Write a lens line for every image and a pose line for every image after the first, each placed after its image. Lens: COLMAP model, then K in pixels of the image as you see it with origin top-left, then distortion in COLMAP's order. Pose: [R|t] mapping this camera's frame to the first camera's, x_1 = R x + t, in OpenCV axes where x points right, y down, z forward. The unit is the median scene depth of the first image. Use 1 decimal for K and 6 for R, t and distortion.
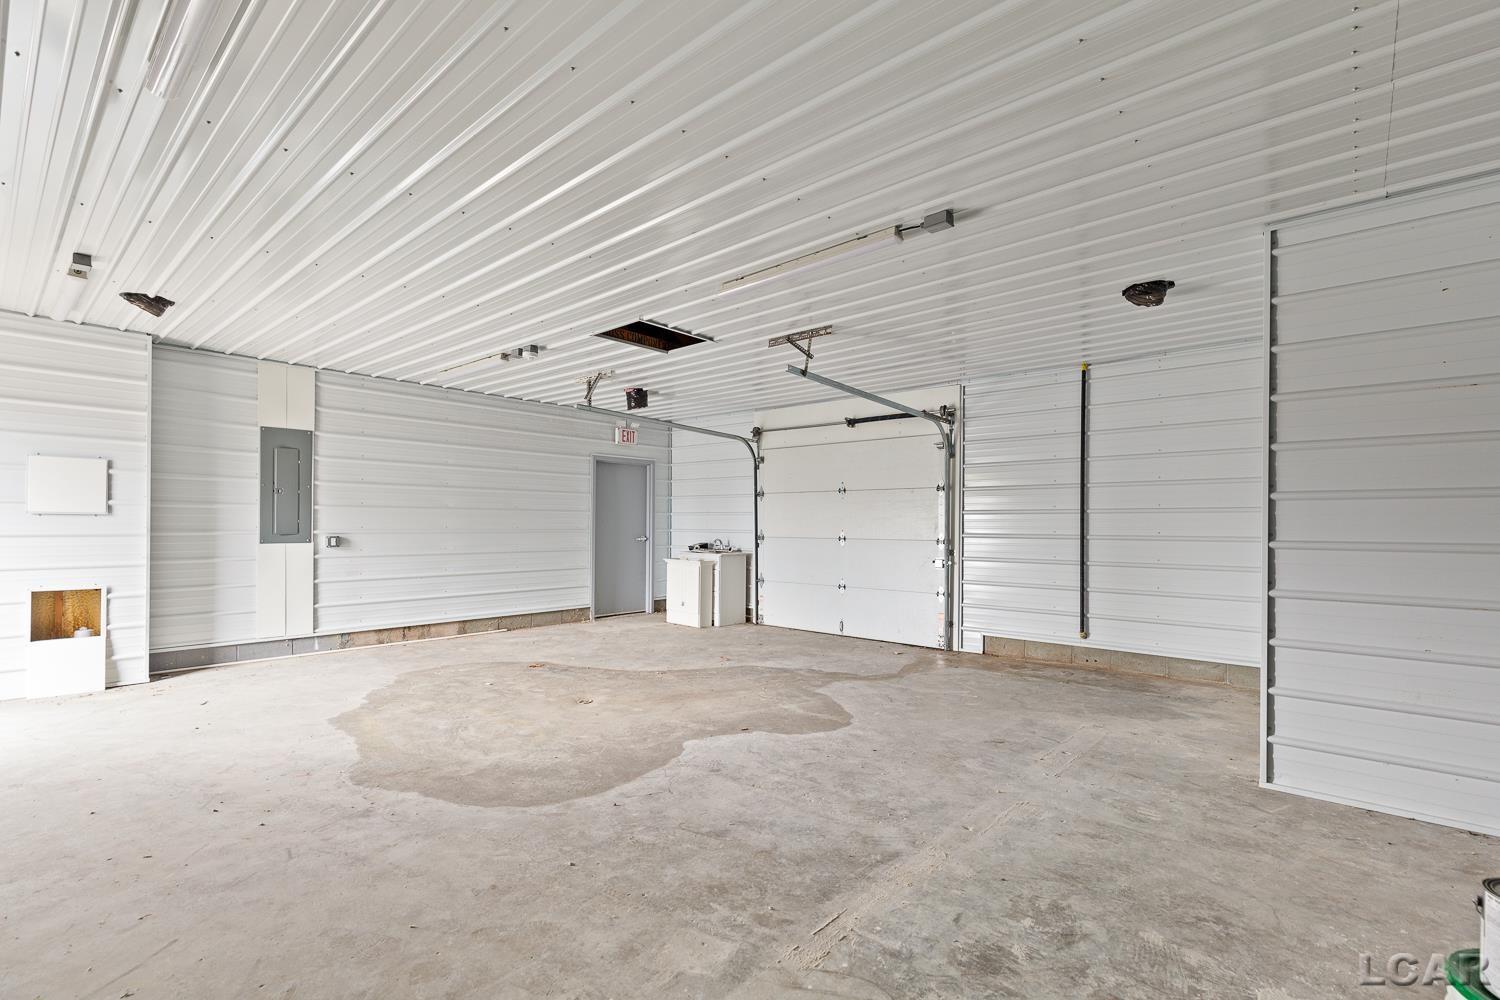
lens RADIAL K [[667.6, 0, 755.8], [0, 667.6, 528.8], [0, 0, 1]] dist [0.000287, 0.000224]
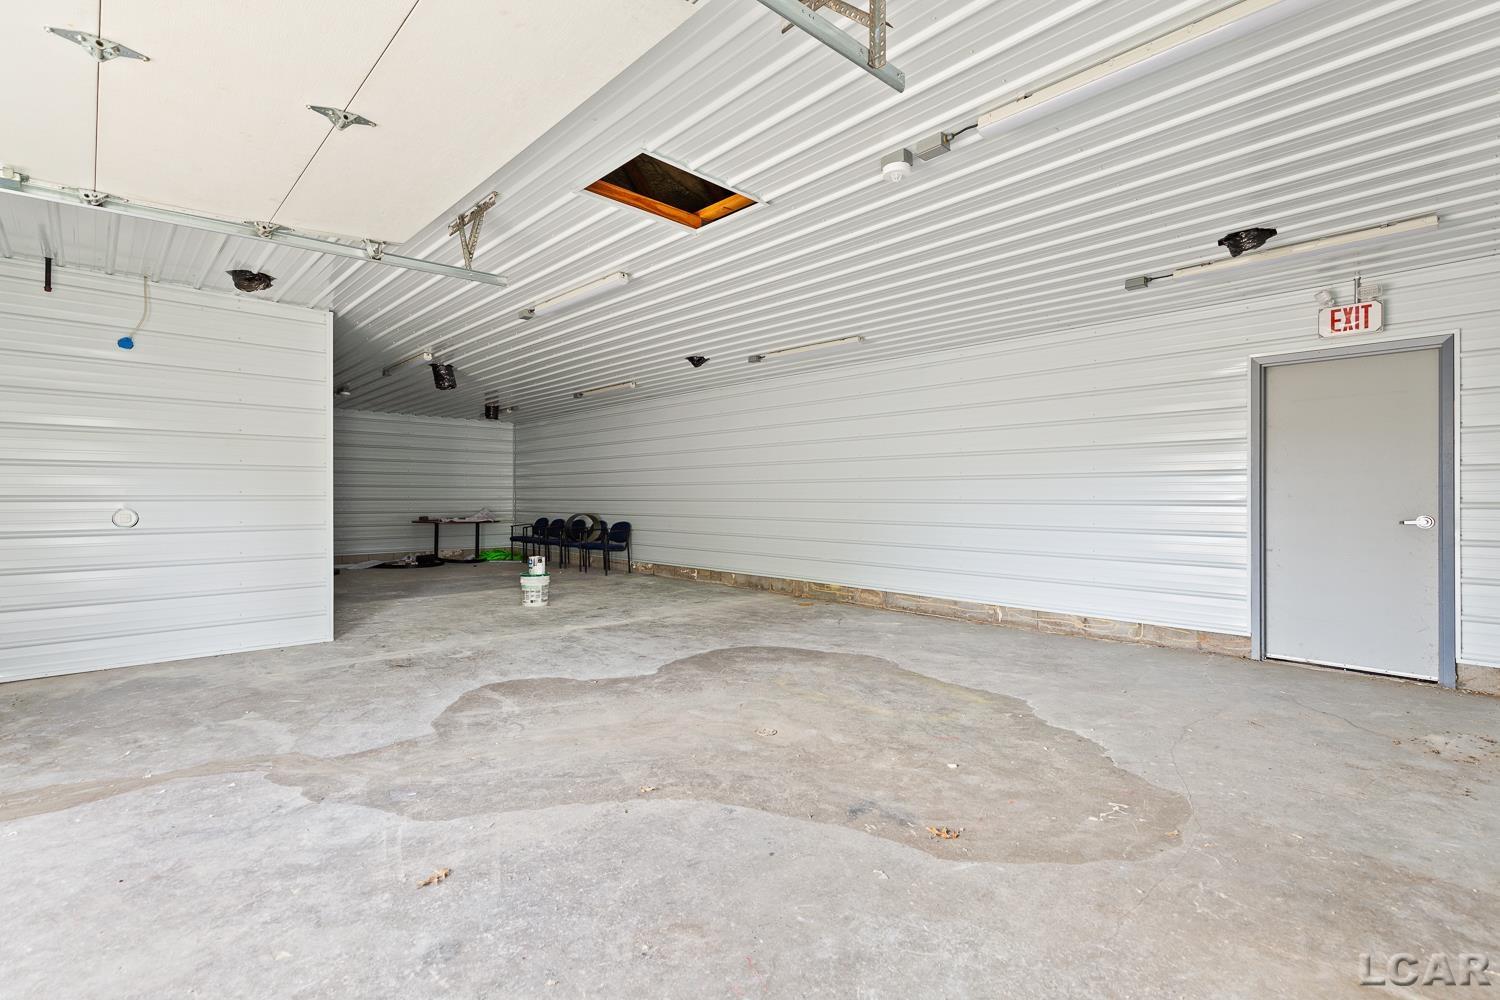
lens RADIAL K [[678.4, 0, 750.0], [0, 678.4, 500.0], [0, 0, 1]] dist [0.001166, 0.000165]
pose [[-0.995911, -0.010710, 0.089708, -0.312761], [-0.010014, 0.999916, 0.008211, 0.001682], [-0.089788, 0.007279, -0.995934, 1.797531]]
